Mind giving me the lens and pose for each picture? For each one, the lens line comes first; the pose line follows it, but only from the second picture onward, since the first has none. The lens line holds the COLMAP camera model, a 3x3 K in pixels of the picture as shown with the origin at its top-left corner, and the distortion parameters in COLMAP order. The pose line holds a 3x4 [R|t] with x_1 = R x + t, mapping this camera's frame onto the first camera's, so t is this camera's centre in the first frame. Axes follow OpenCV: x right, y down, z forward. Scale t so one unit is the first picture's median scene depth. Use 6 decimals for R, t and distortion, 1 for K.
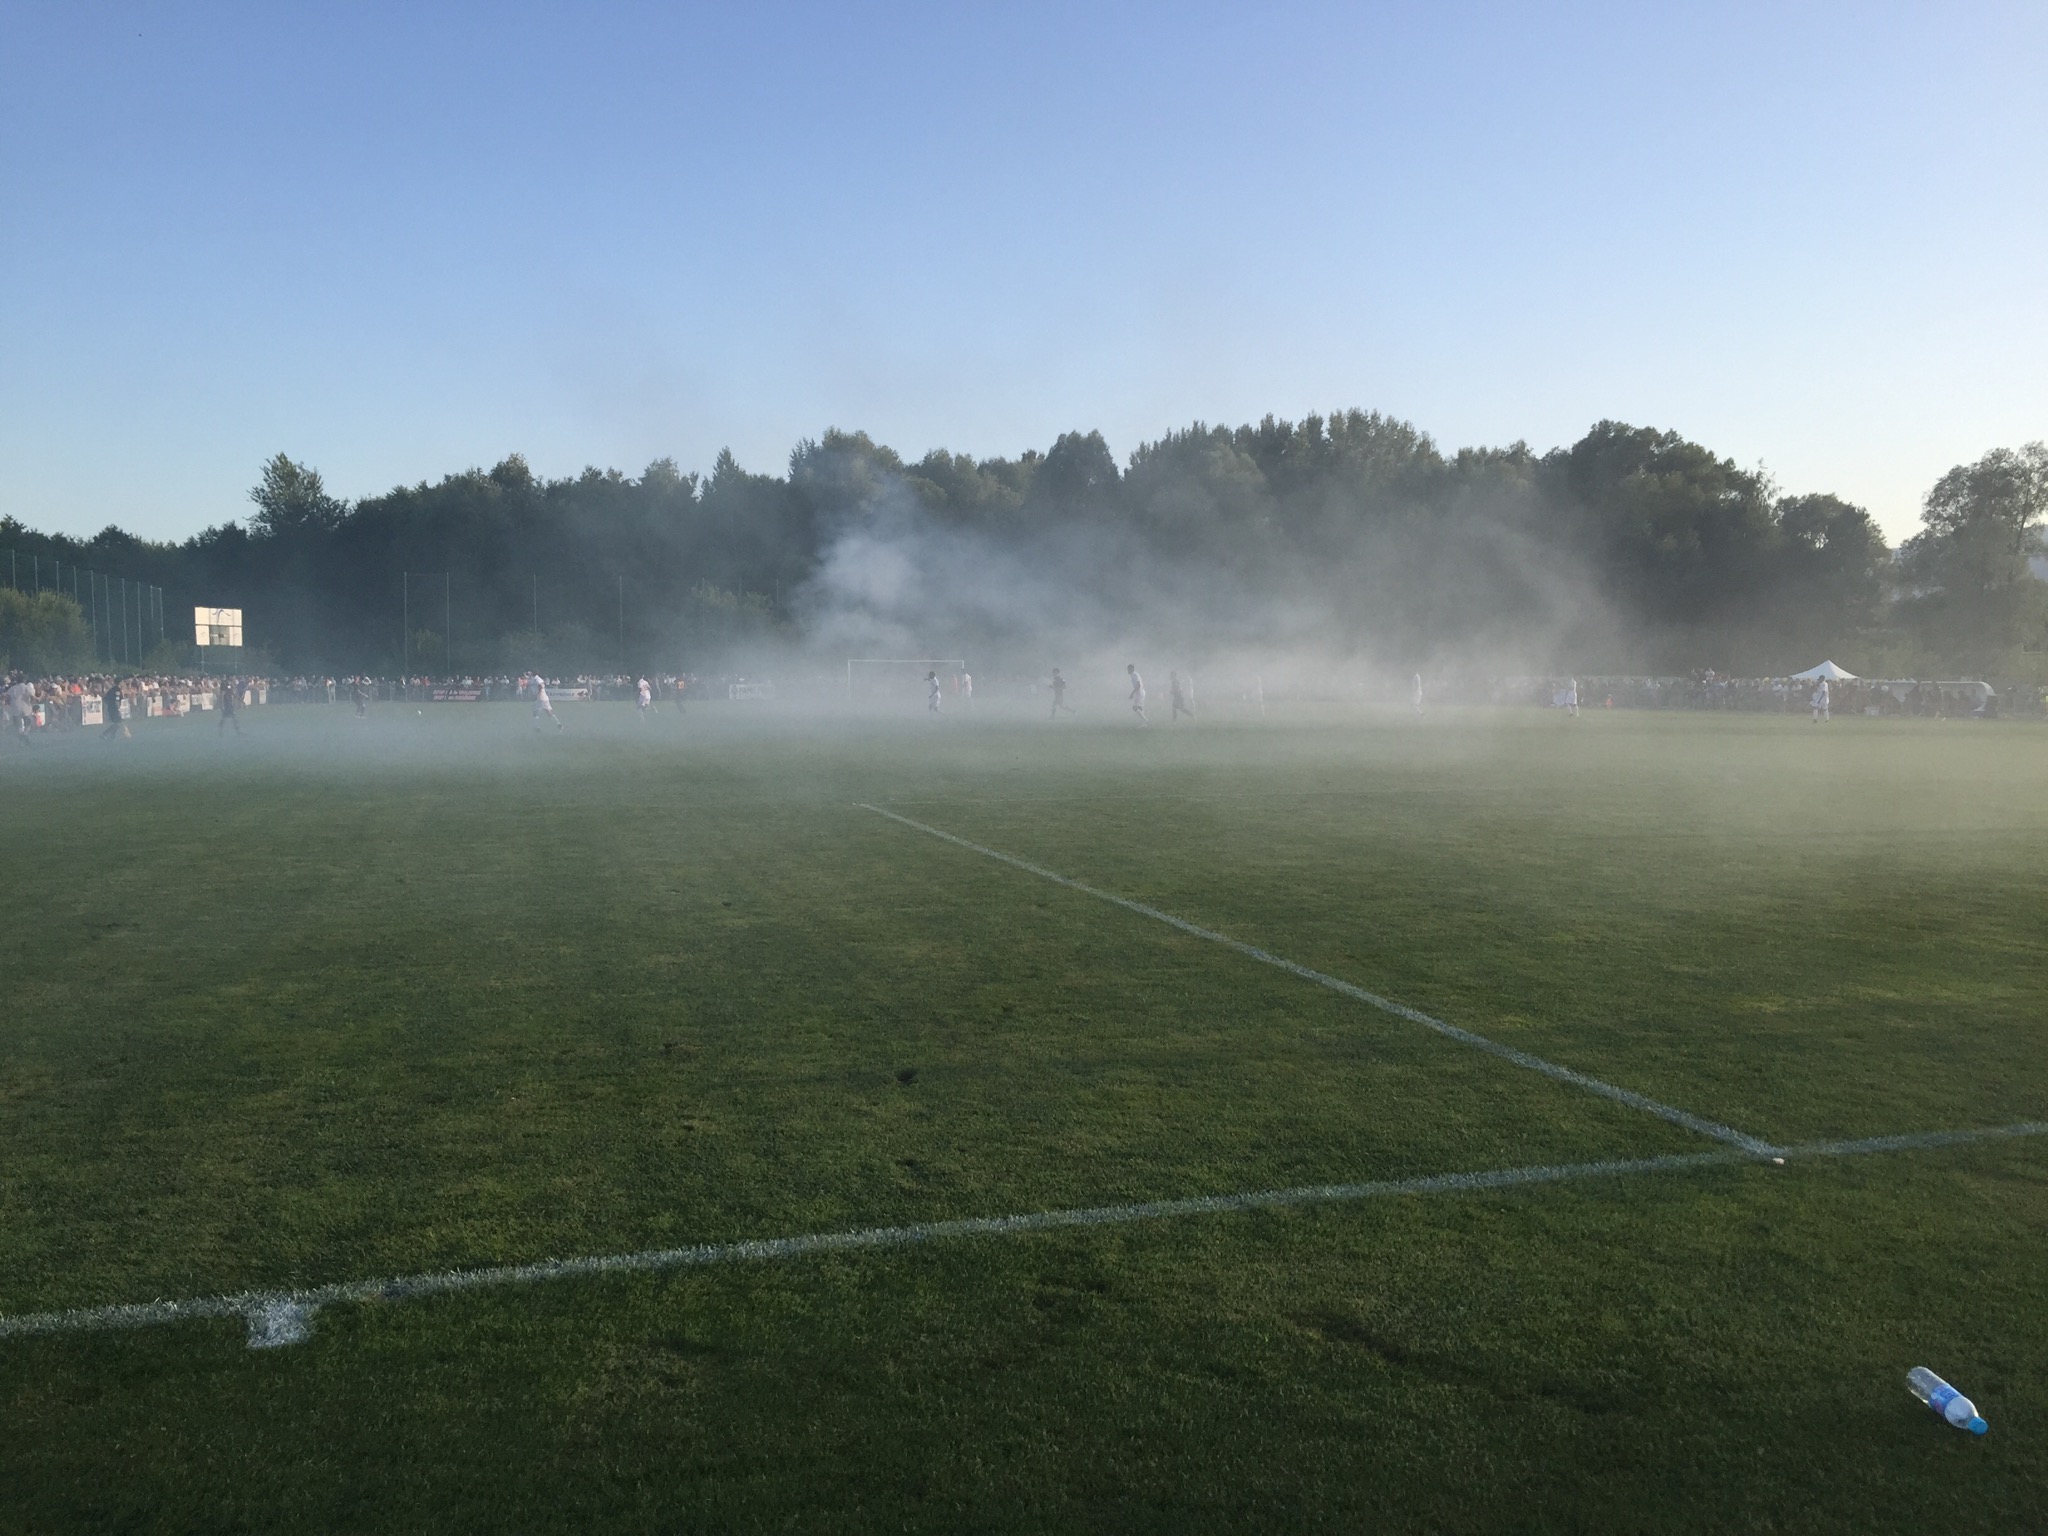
lens RADIAL K [[1742.6, 0, 1032.7], [0, 1742.6, 771.4], [0, 0, 1]] dist [0.069066, -0.095073]
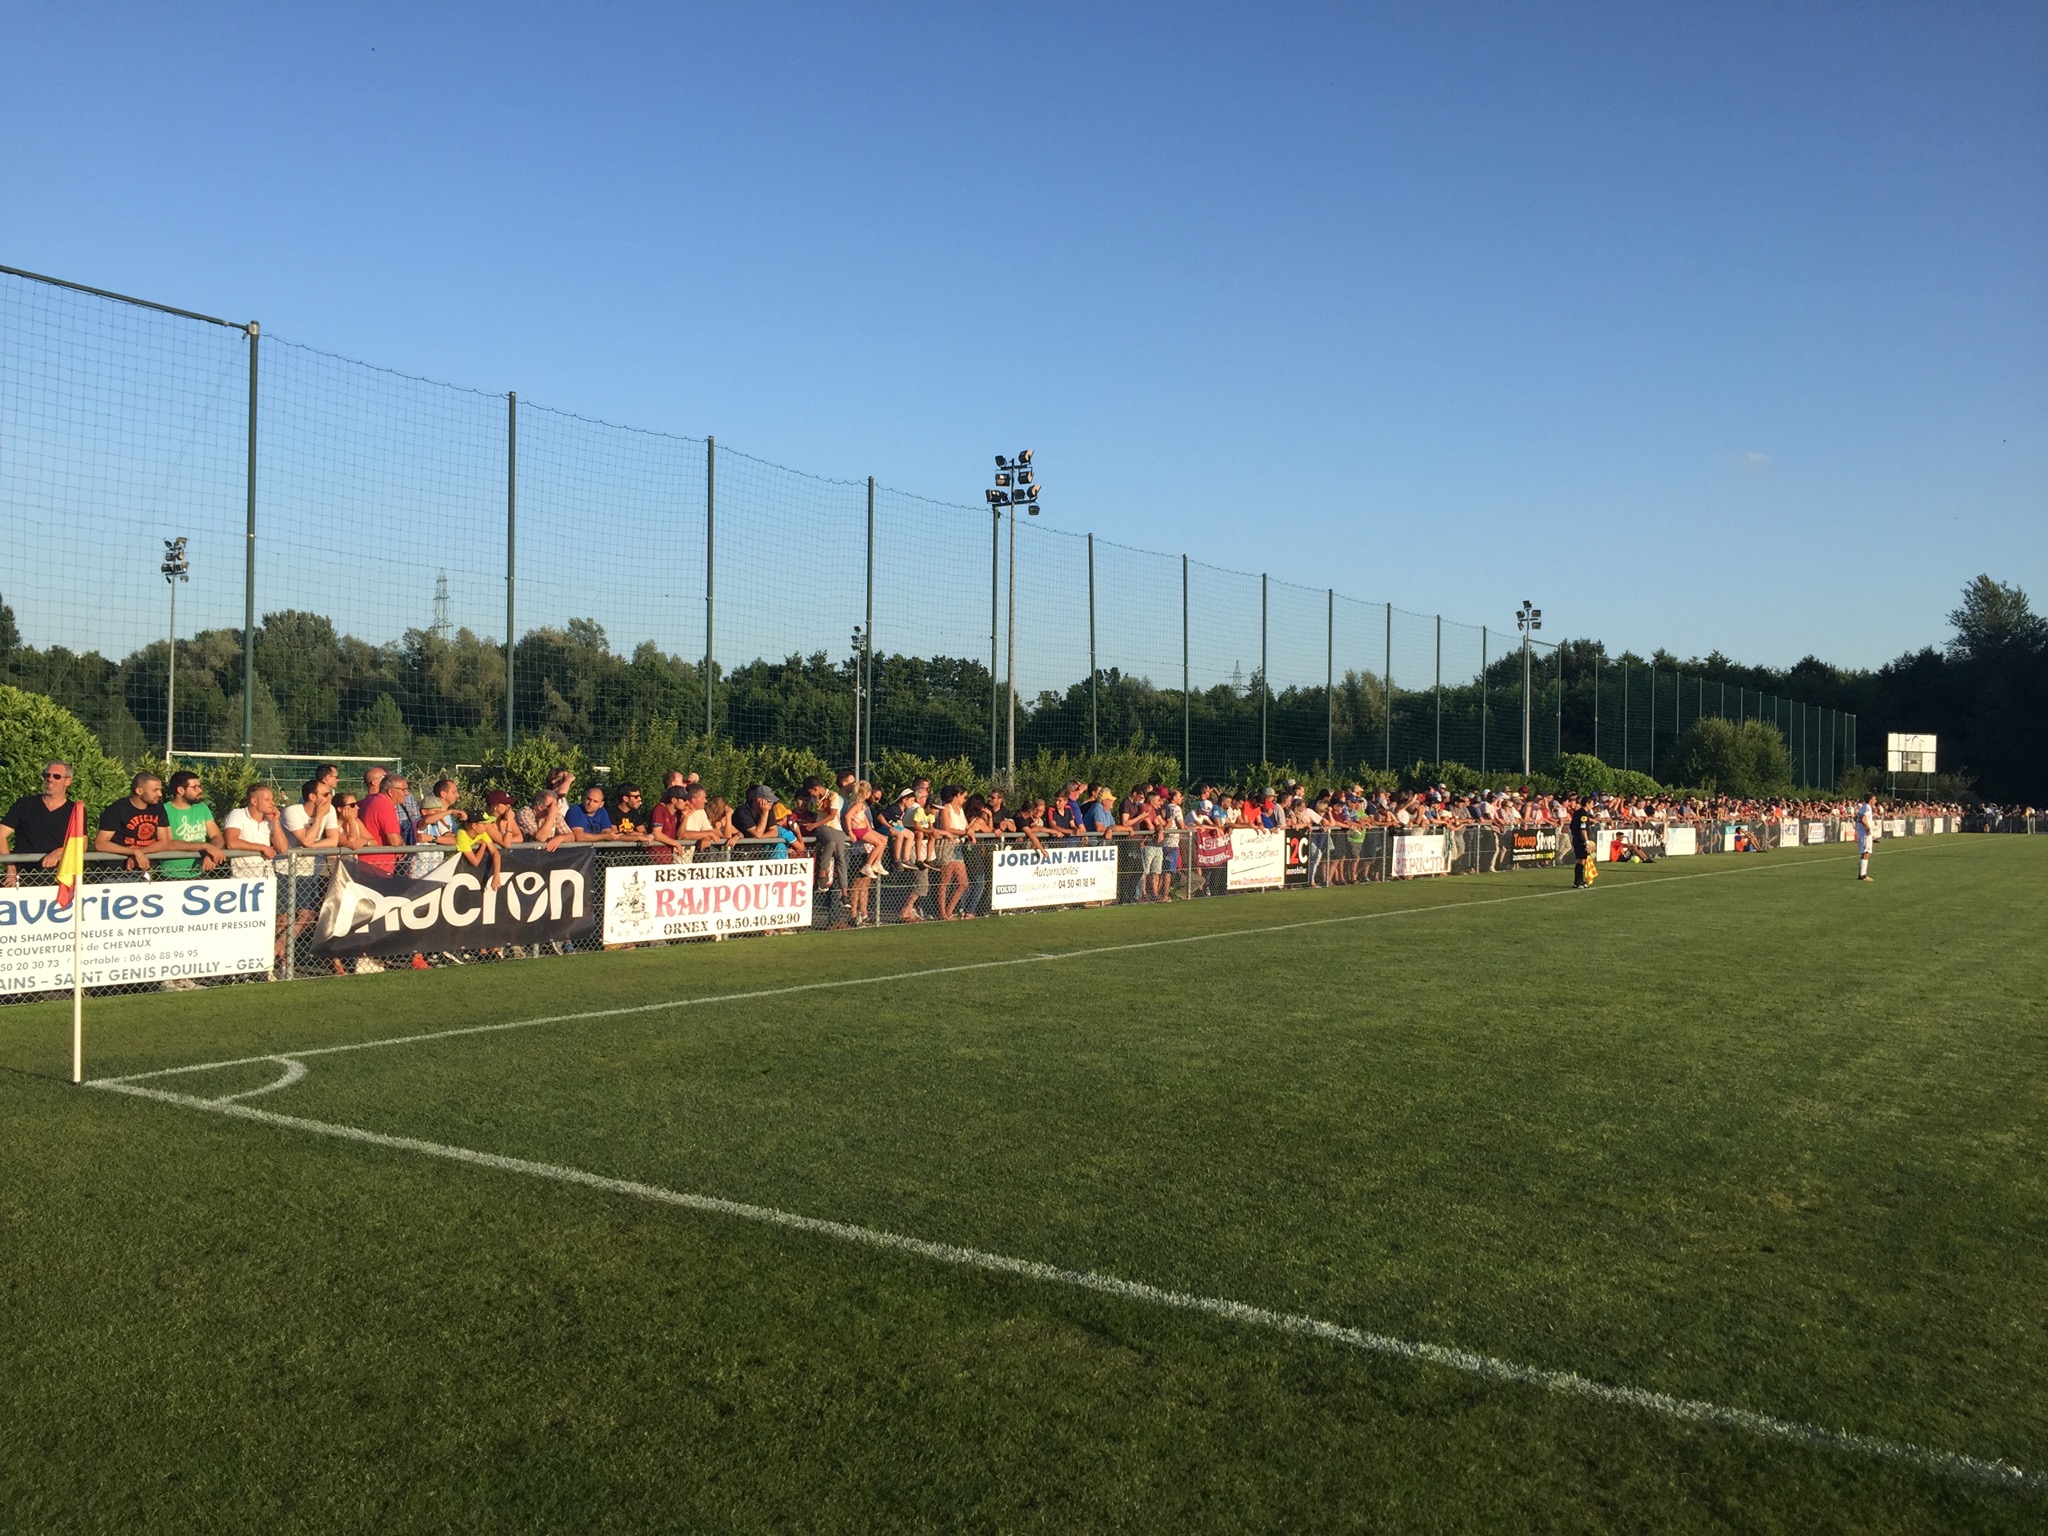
lens RADIAL K [[1742.6, 0, 1032.7], [0, 1742.6, 771.4], [0, 0, 1]] dist [0.069066, -0.095073]
pose [[0.631771, 0.009304, -0.775099, -0.057660], [-0.064294, 0.997111, -0.040436, -0.001538], [0.772484, 0.075380, 0.630545, -0.027576]]
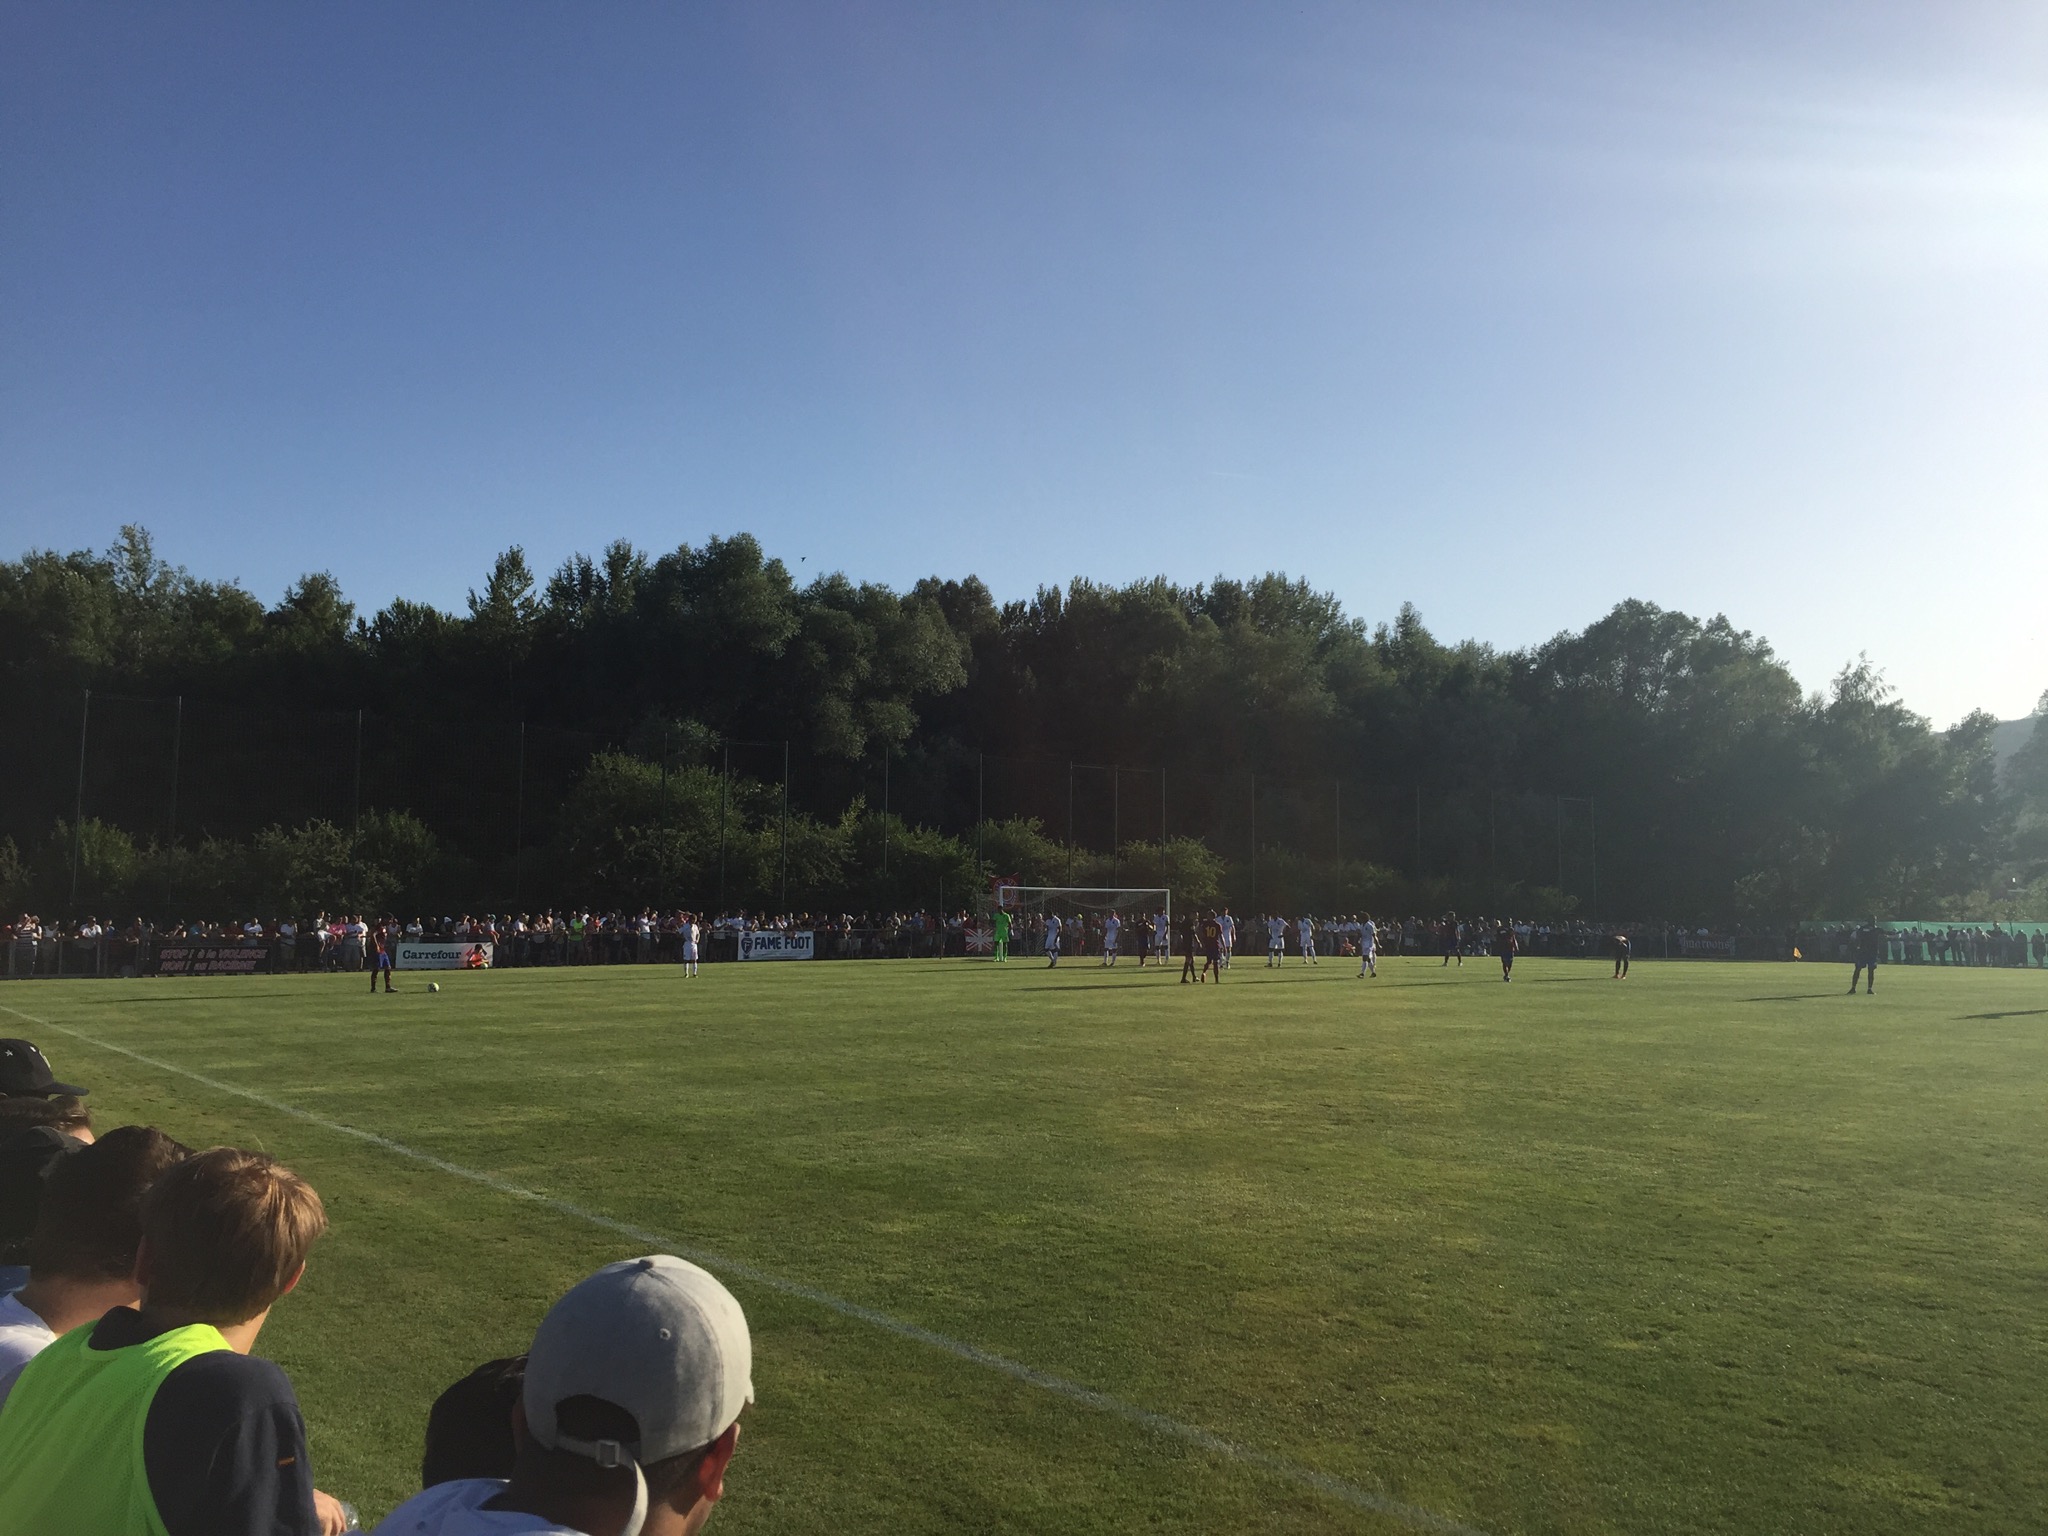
lens RADIAL K [[1773.4, 0, 1024.0], [0, 1773.4, 768.0], [0, 0, 1]] dist [0.061241, 0.003544]
pose [[0.943980, 0.030524, 0.328588, -1.242869], [0.015429, 0.990542, -0.136342, -0.115125], [-0.329642, 0.133774, 0.934581, 2.171058]]
